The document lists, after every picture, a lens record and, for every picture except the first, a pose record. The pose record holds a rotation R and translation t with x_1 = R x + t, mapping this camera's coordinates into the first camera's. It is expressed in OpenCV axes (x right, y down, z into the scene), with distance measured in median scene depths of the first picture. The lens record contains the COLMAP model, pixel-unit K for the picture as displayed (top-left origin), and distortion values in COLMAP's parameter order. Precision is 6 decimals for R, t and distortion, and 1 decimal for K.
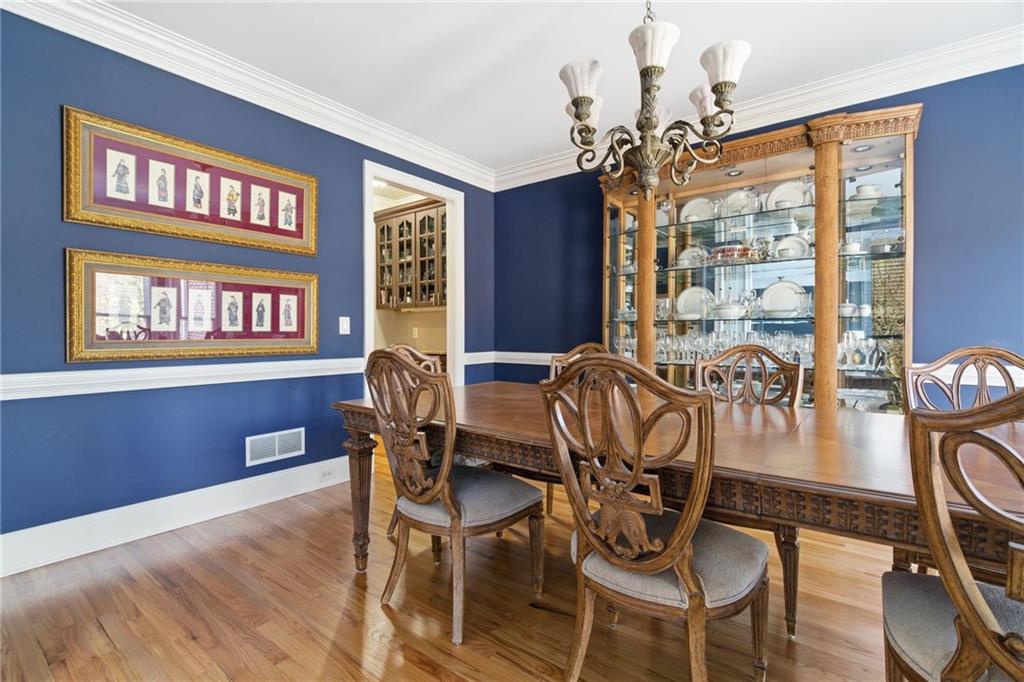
lens RADIAL K [[470.2, 0, 512.5], [0, 470.2, 337.4], [0, 0, 1]] dist [-0.003954, 0.000379]
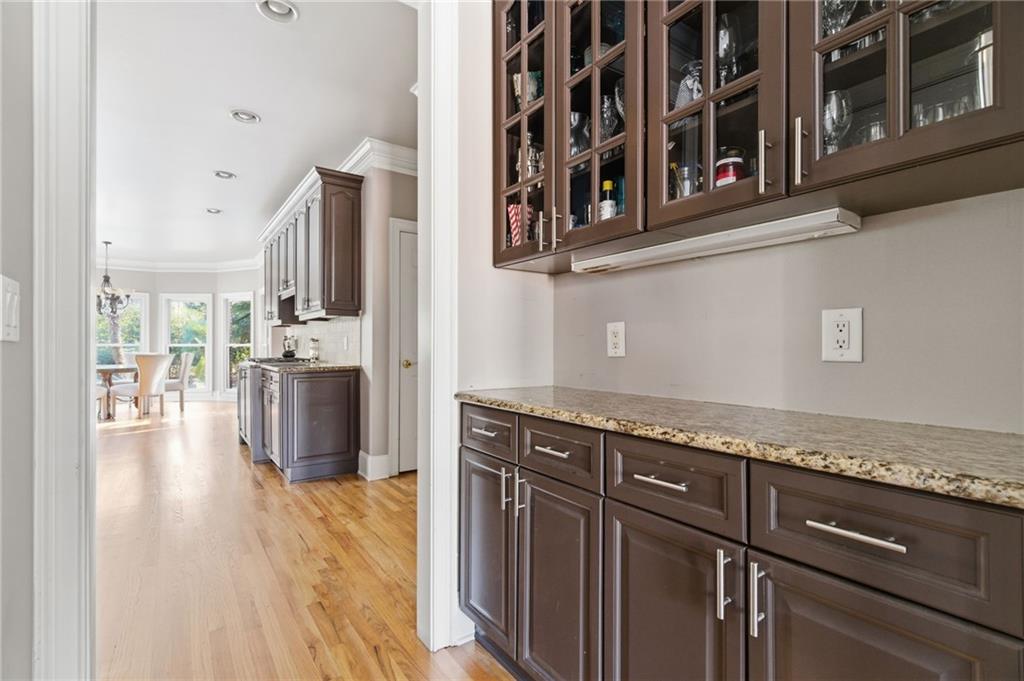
lens RADIAL K [[470.2, 0, 511.2], [0, 470.2, 345.2], [0, 0, 1]] dist [-0.003954, 0.000379]
pose [[0.961790, 0.002548, -0.273777, -0.193034], [-0.004406, 0.999971, -0.006172, -0.003668], [0.273753, 0.007143, 0.961773, 0.701132]]
